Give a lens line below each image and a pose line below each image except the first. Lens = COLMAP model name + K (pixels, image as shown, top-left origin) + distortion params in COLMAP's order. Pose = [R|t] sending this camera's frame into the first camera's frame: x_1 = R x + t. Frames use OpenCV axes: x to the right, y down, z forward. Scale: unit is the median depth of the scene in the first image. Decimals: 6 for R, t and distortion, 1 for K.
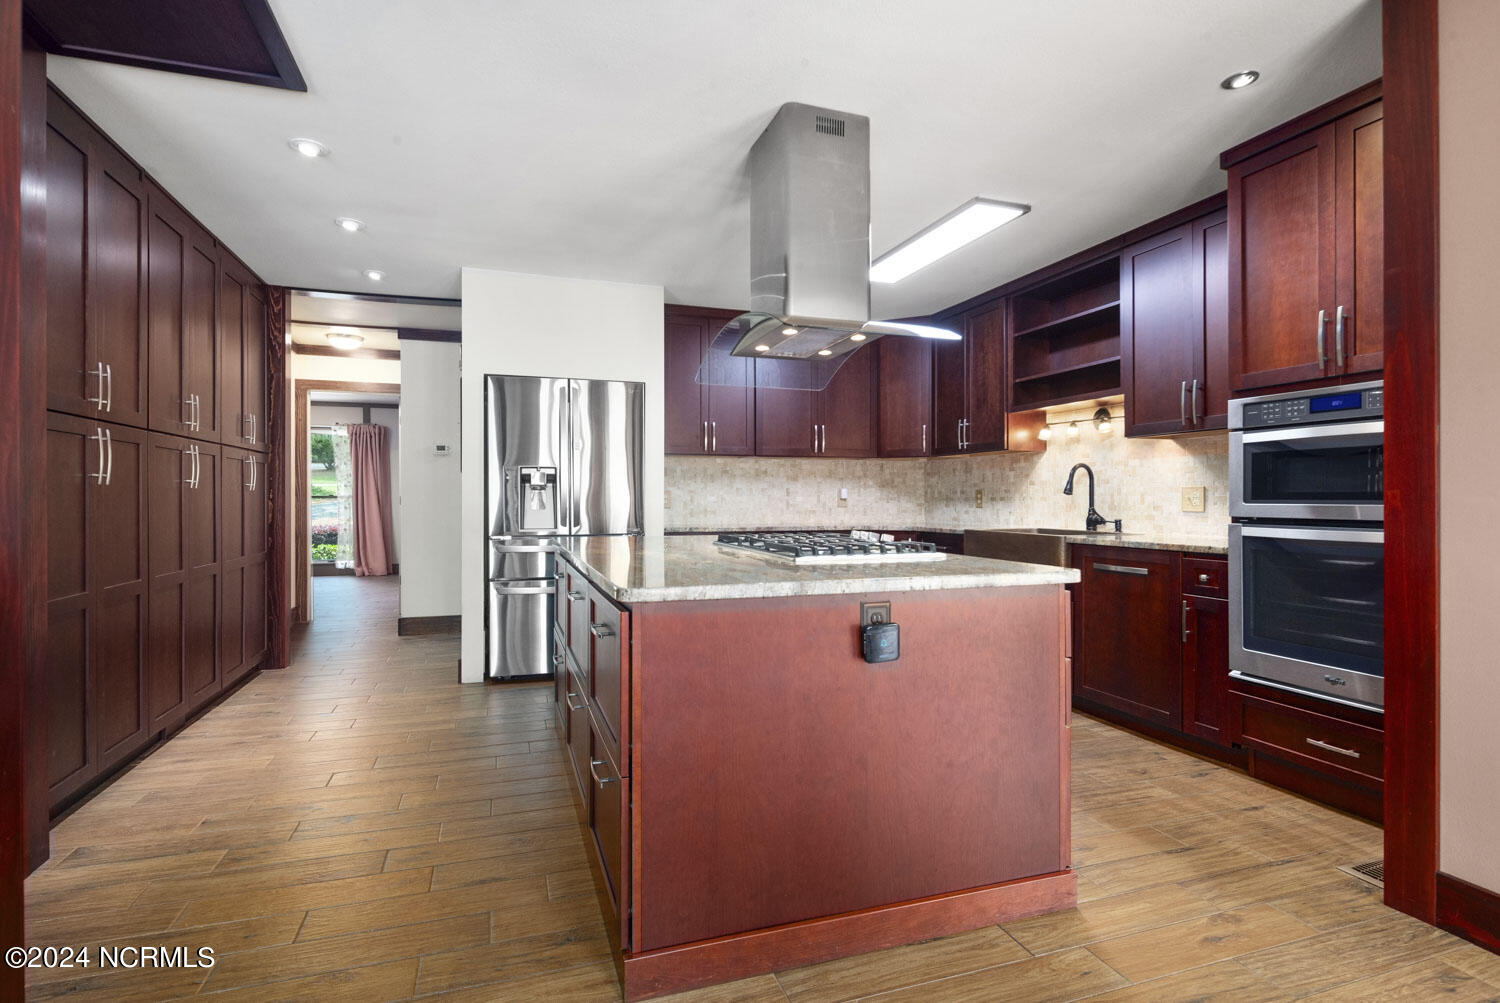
lens RADIAL K [[731.0, 0, 750.1], [0, 731.0, 499.2], [0, 0, 1]] dist [0.001928, 0.000004]
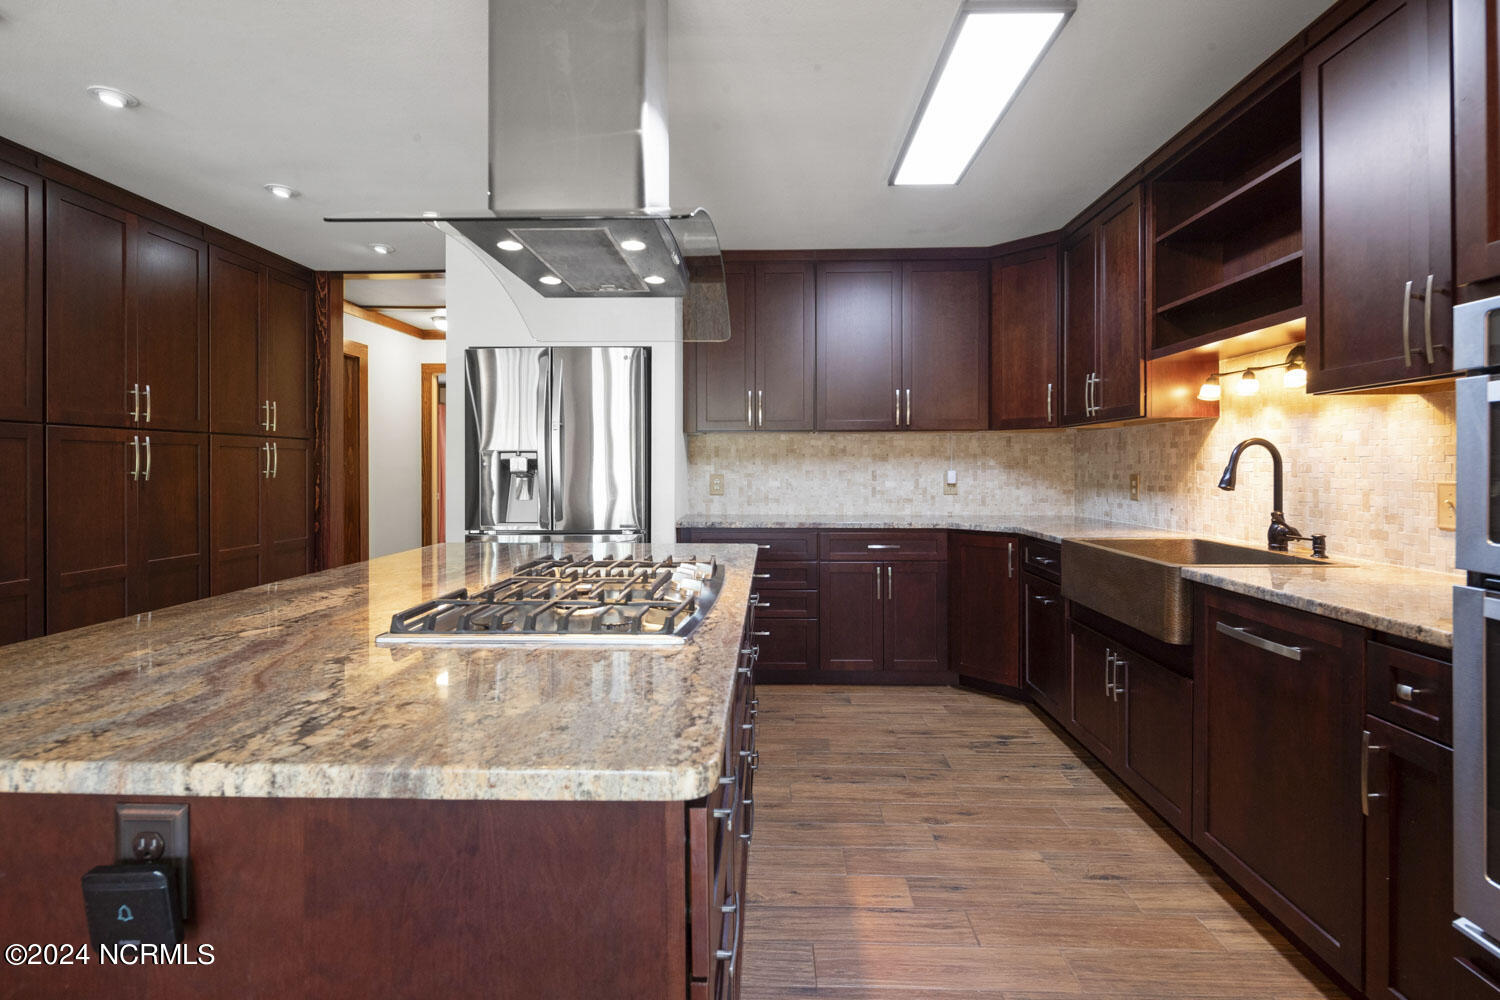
lens RADIAL K [[731.0, 0, 747.6], [0, 731.0, 470.7], [0, 0, 1]] dist [0.001928, 0.000004]
pose [[0.937964, 0.000818, -0.346732, 0.238747], [0.000900, 0.999988, 0.004795, -0.022641], [0.346731, -0.004809, 0.937952, 0.255389]]
